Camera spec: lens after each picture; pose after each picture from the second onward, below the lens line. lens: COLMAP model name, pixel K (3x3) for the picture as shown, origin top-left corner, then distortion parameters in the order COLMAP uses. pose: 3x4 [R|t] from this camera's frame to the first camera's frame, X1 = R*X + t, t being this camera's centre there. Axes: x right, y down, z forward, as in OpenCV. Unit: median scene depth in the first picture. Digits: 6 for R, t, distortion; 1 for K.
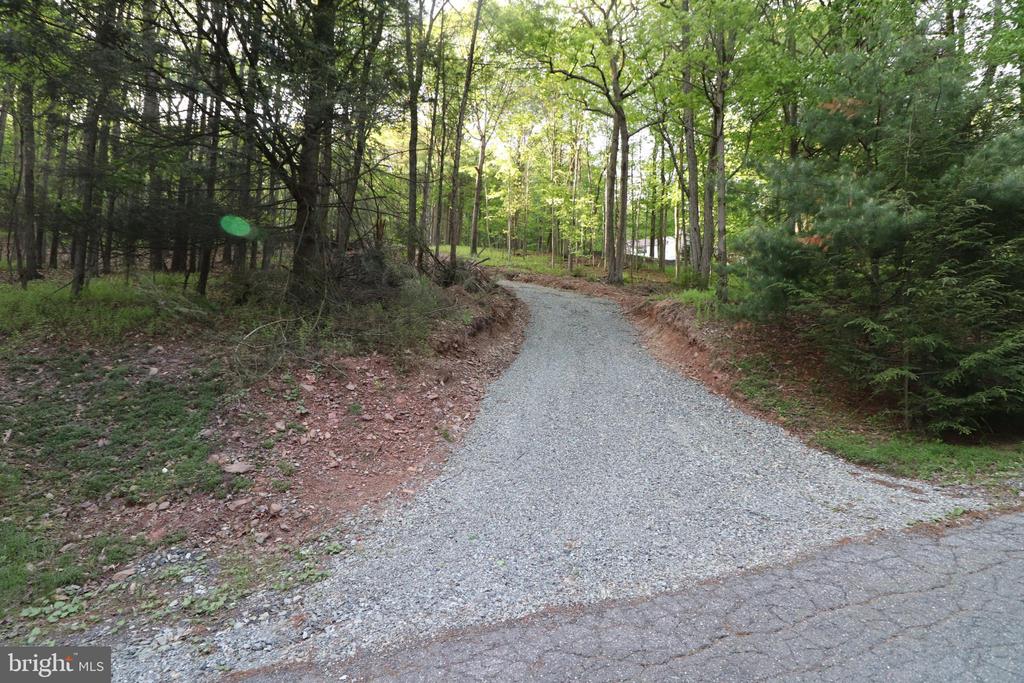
lens RADIAL K [[474.1, 0, 511.2], [0, 474.1, 330.6], [0, 0, 1]] dist [0.000690, -0.012933]
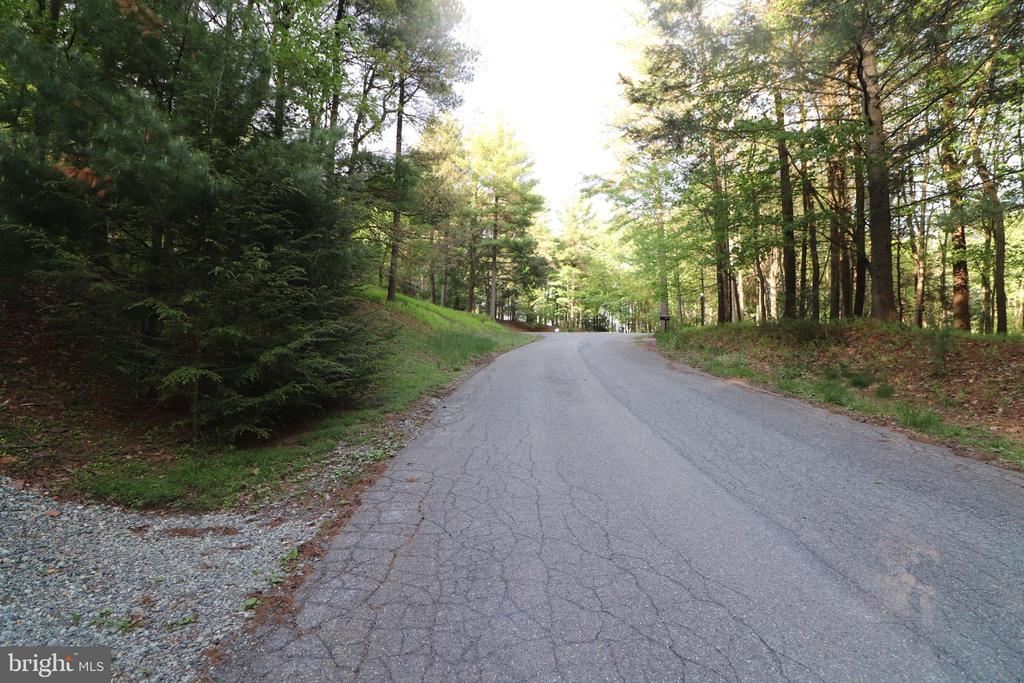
lens RADIAL K [[474.1, 0, 511.2], [0, 474.1, 330.6], [0, 0, 1]] dist [0.000690, -0.012933]
pose [[0.221353, 0.023892, 0.974901, 0.164349], [-0.047685, 0.998769, -0.013650, 0.005187], [-0.974027, -0.043467, 0.222220, 0.309651]]
